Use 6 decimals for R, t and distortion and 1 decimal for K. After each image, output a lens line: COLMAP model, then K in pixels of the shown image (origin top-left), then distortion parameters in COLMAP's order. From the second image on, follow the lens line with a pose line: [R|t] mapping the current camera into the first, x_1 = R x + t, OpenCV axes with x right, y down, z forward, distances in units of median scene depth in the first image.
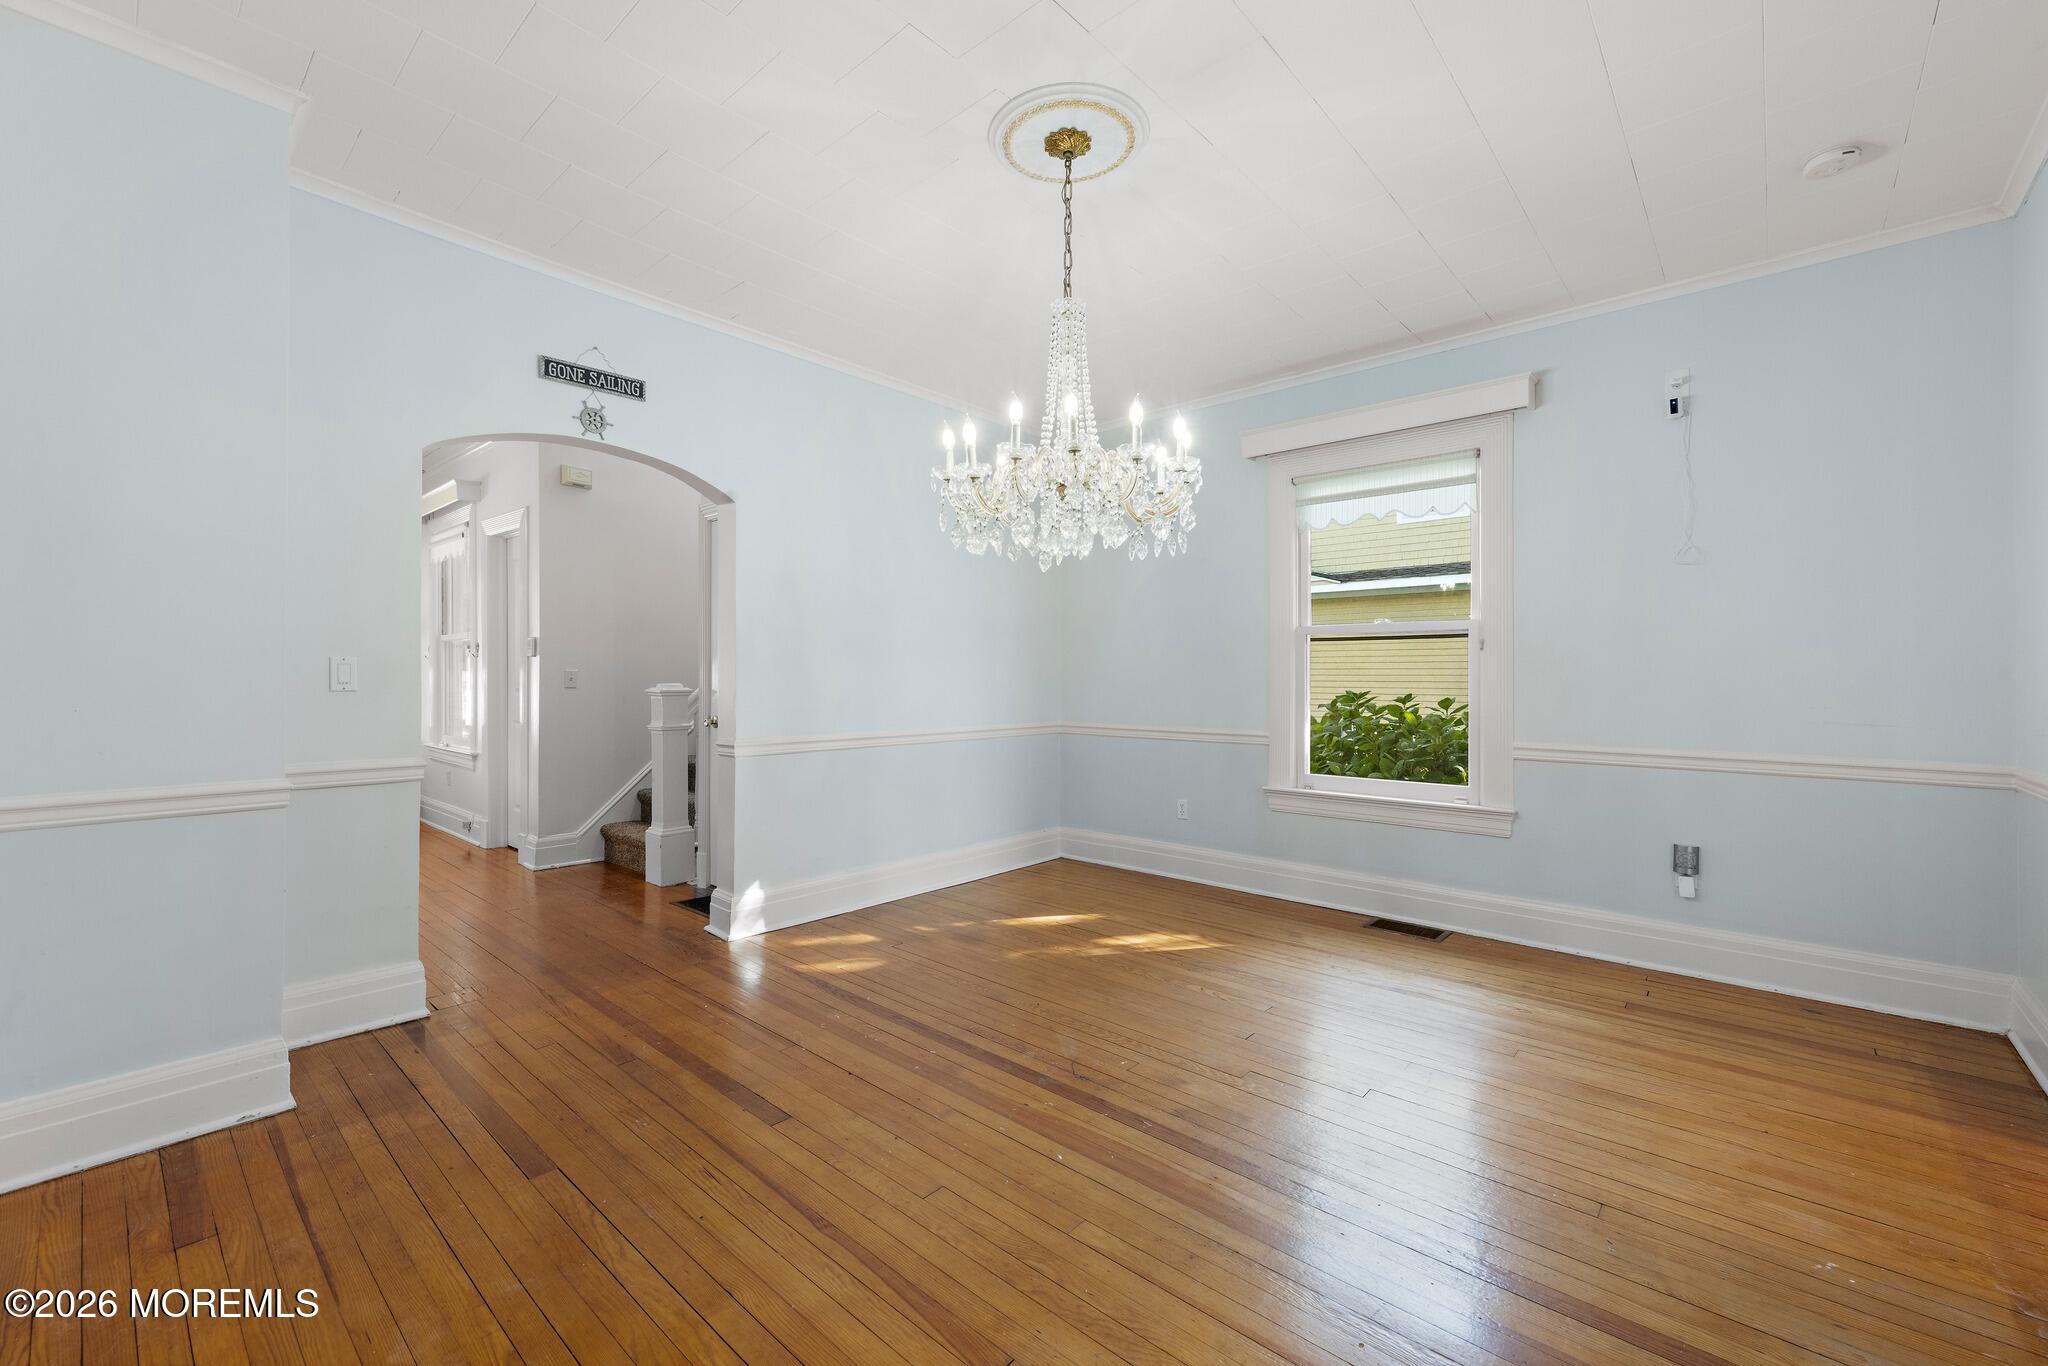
lens RADIAL K [[861.4, 0, 1023.6], [0, 861.4, 685.0], [0, 0, 1]] dist [0.003814, 0.000220]
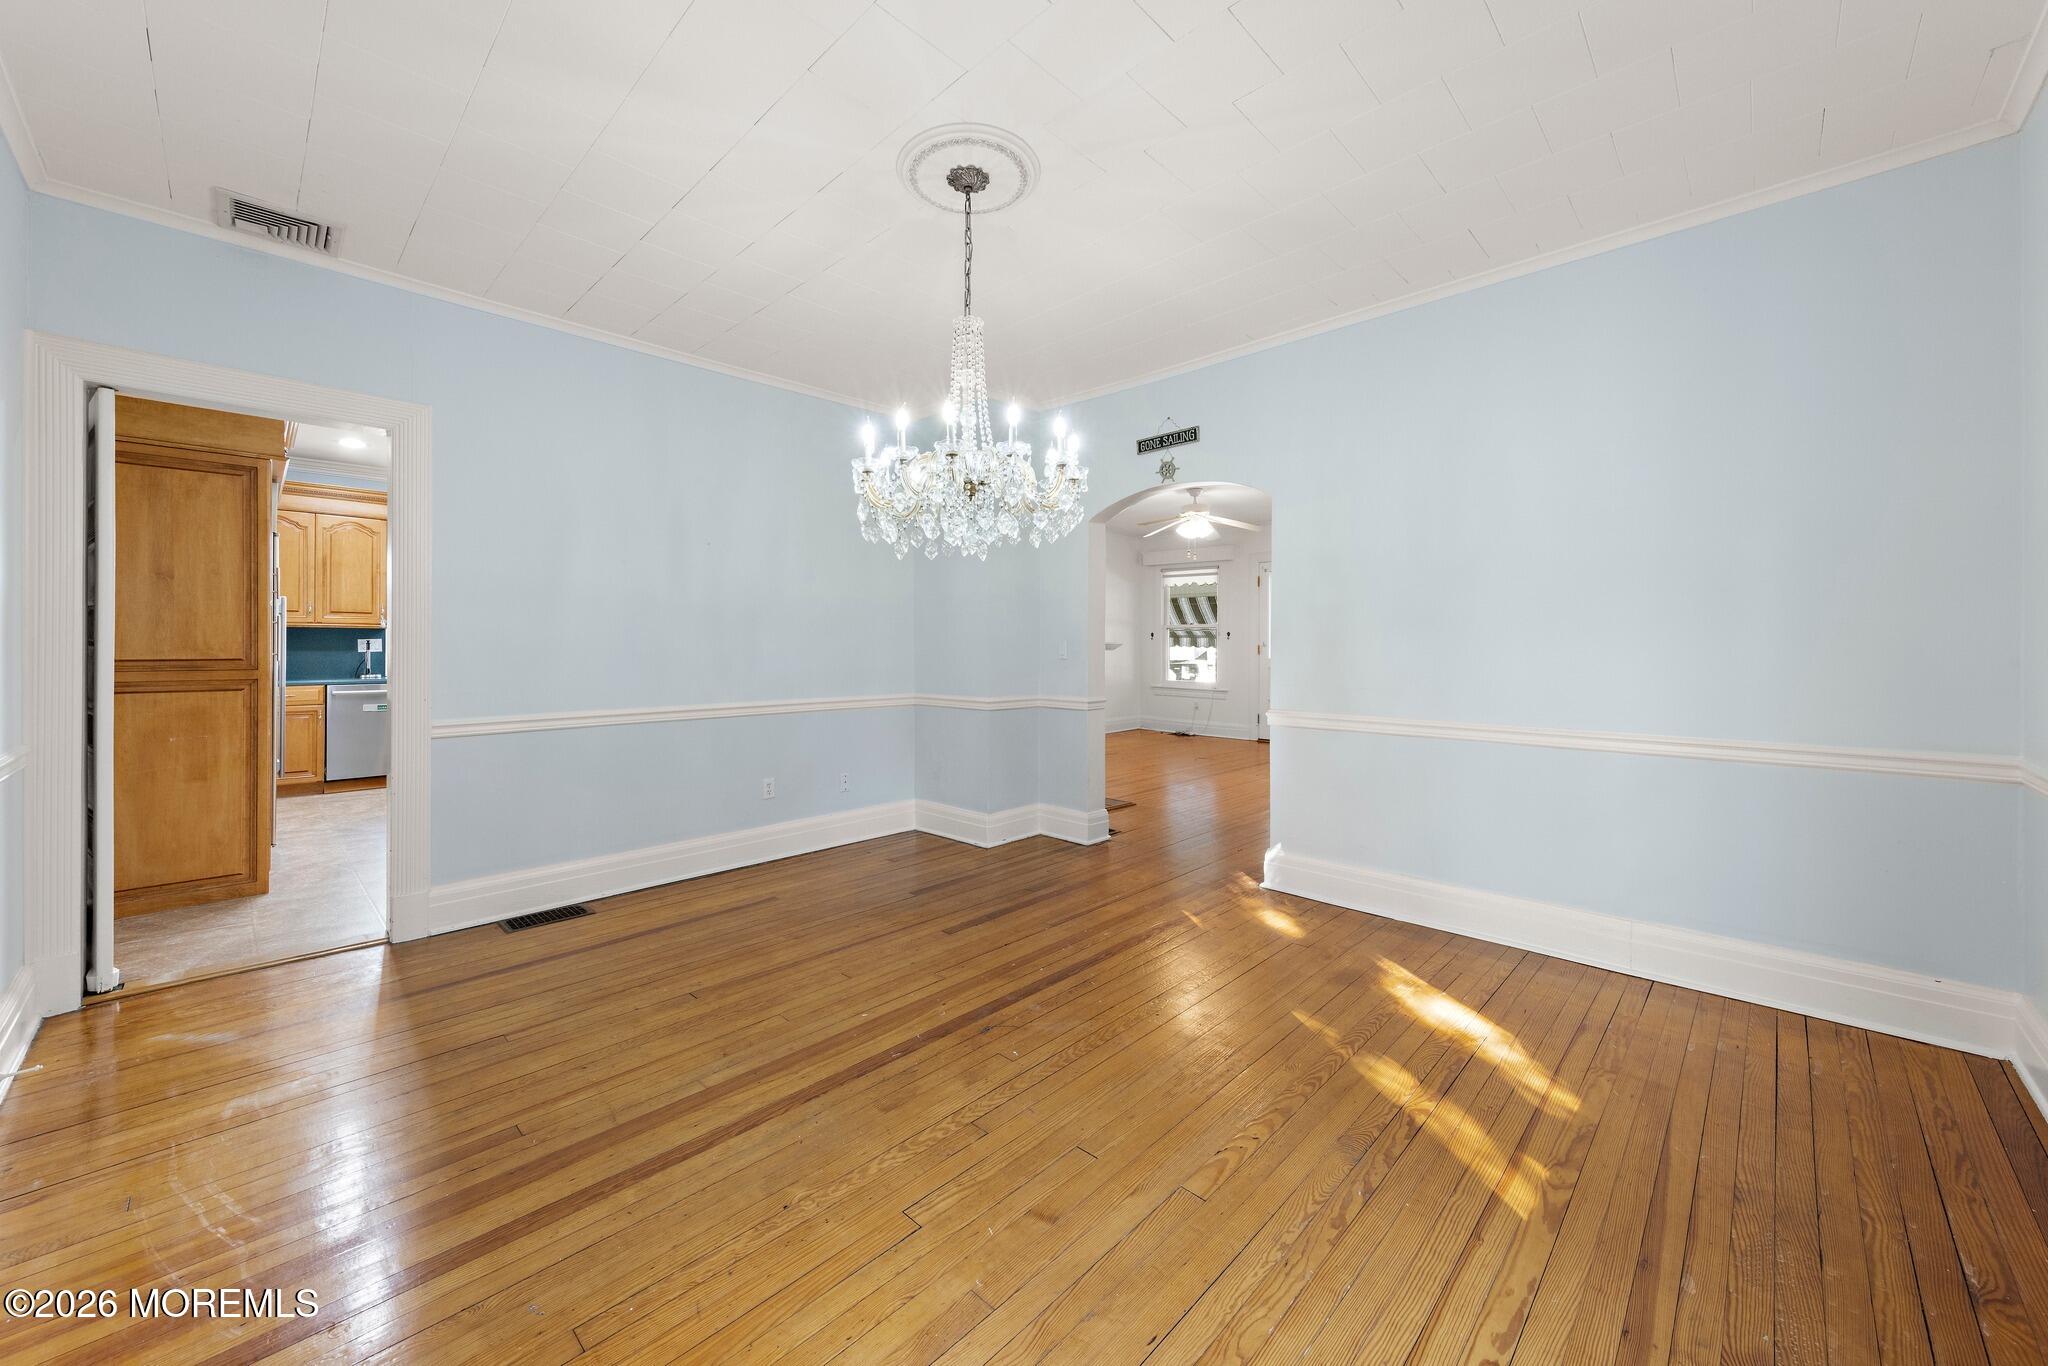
lens RADIAL K [[753.5, 0, 990.2], [0, 753.5, 648.2], [0, 0, 1]] dist [0.005441, -0.000825]
pose [[-0.061475, -0.001427, -0.998108, 0.931999], [-0.014902, 0.999889, -0.000512, -0.013515], [0.997997, 0.014842, -0.061489, 0.985722]]
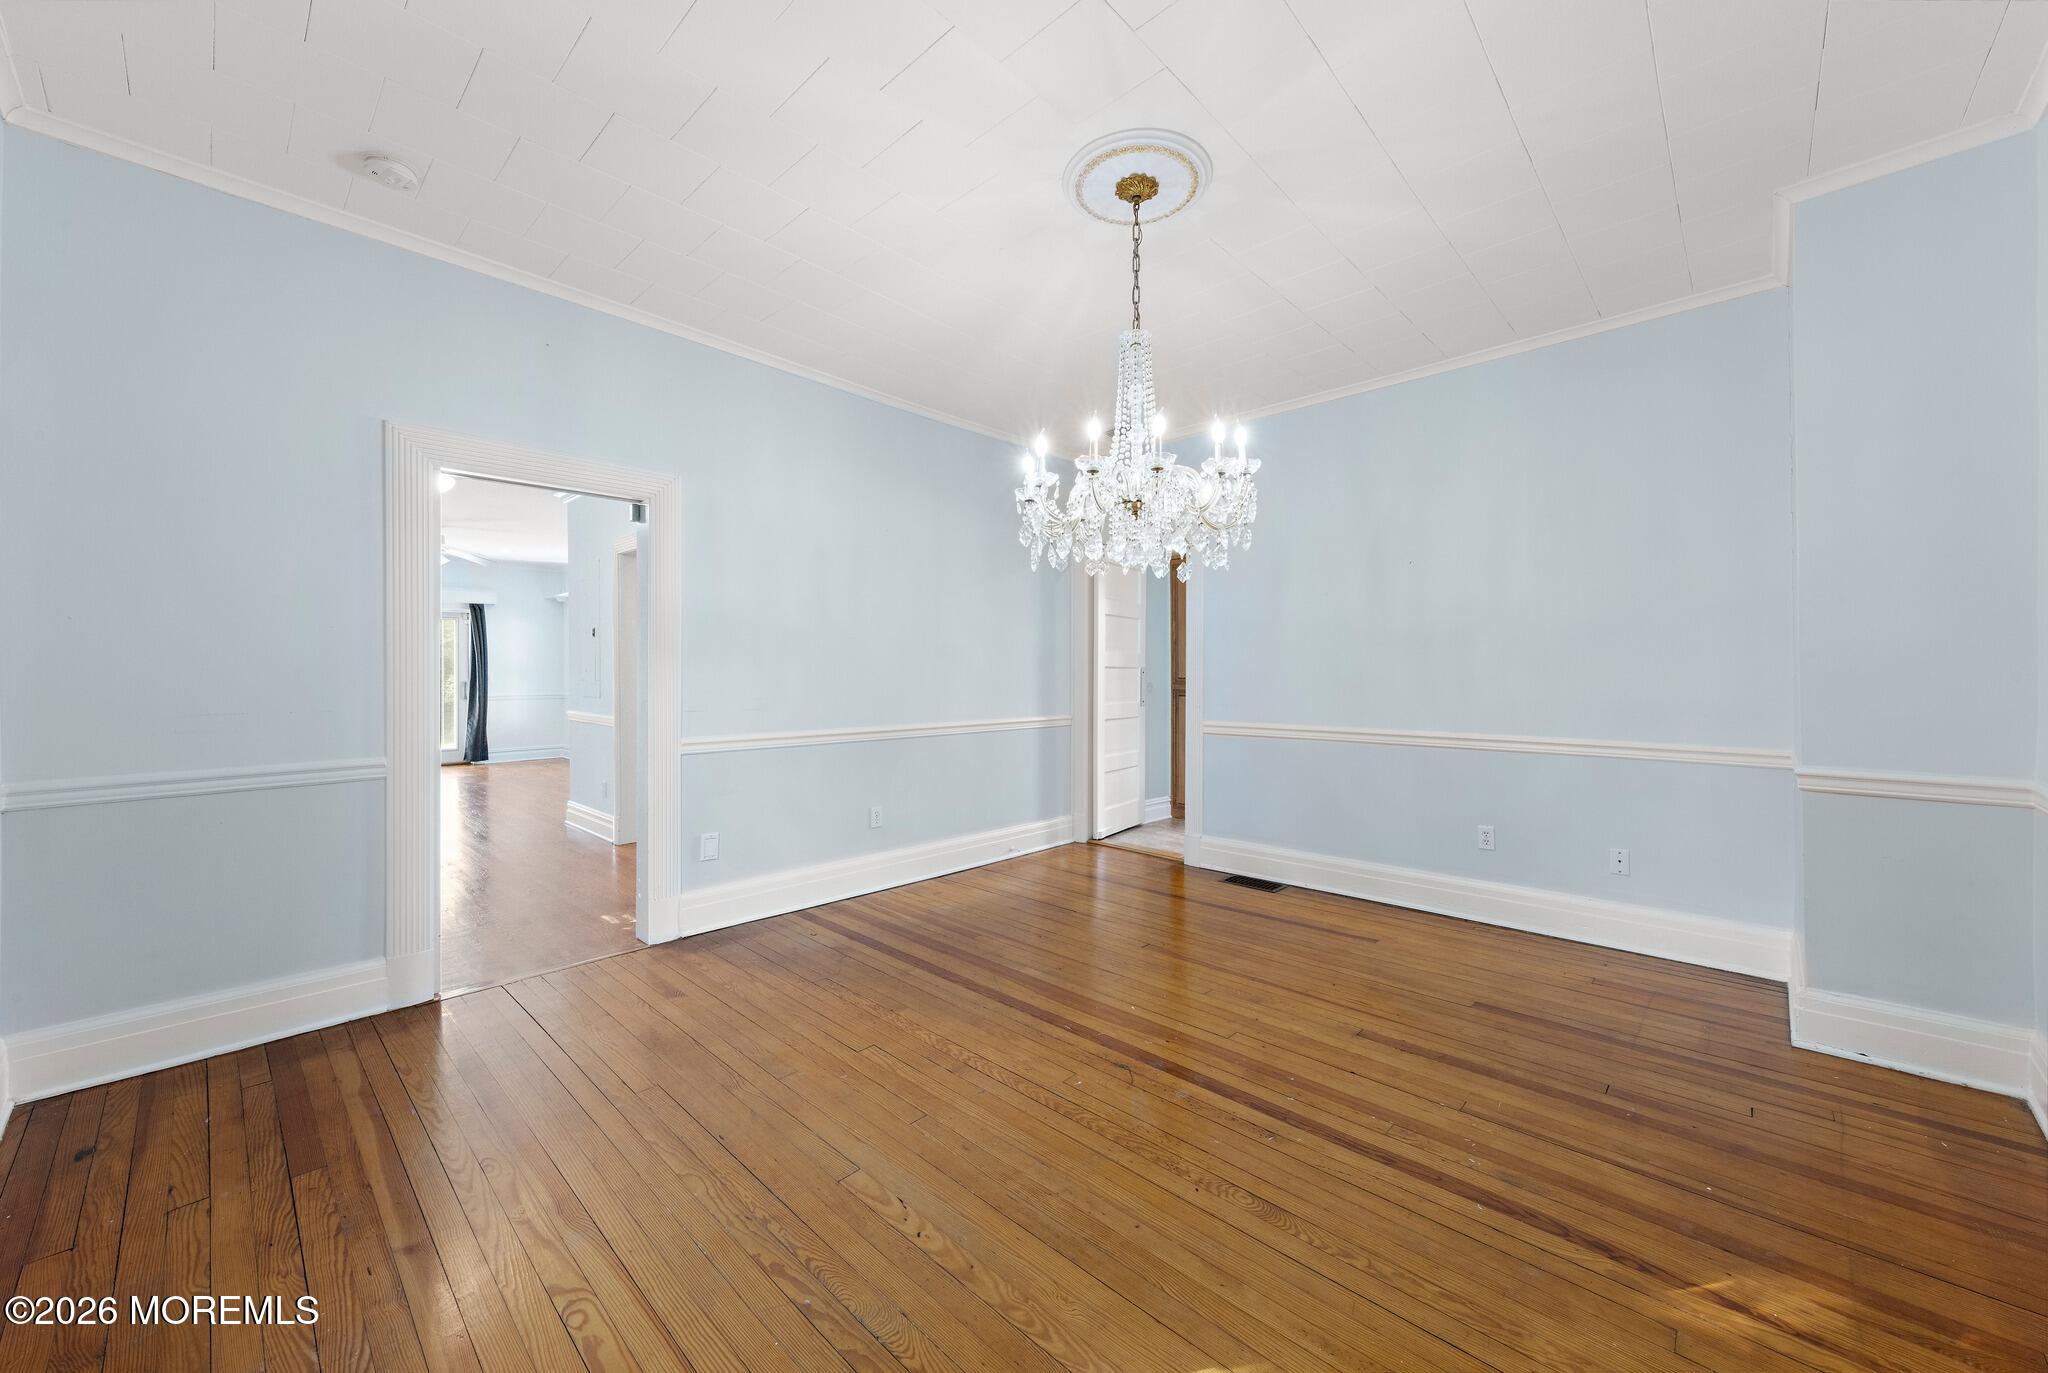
lens RADIAL K [[753.5, 0, 1055.6], [0, 753.5, 662.3], [0, 0, 1]] dist [0.005441, -0.000825]
pose [[-0.999920, -0.003957, -0.012047, 0.148528], [-0.004026, 0.999975, 0.005766, -0.027369], [0.012024, 0.005814, -0.999911, 1.769866]]
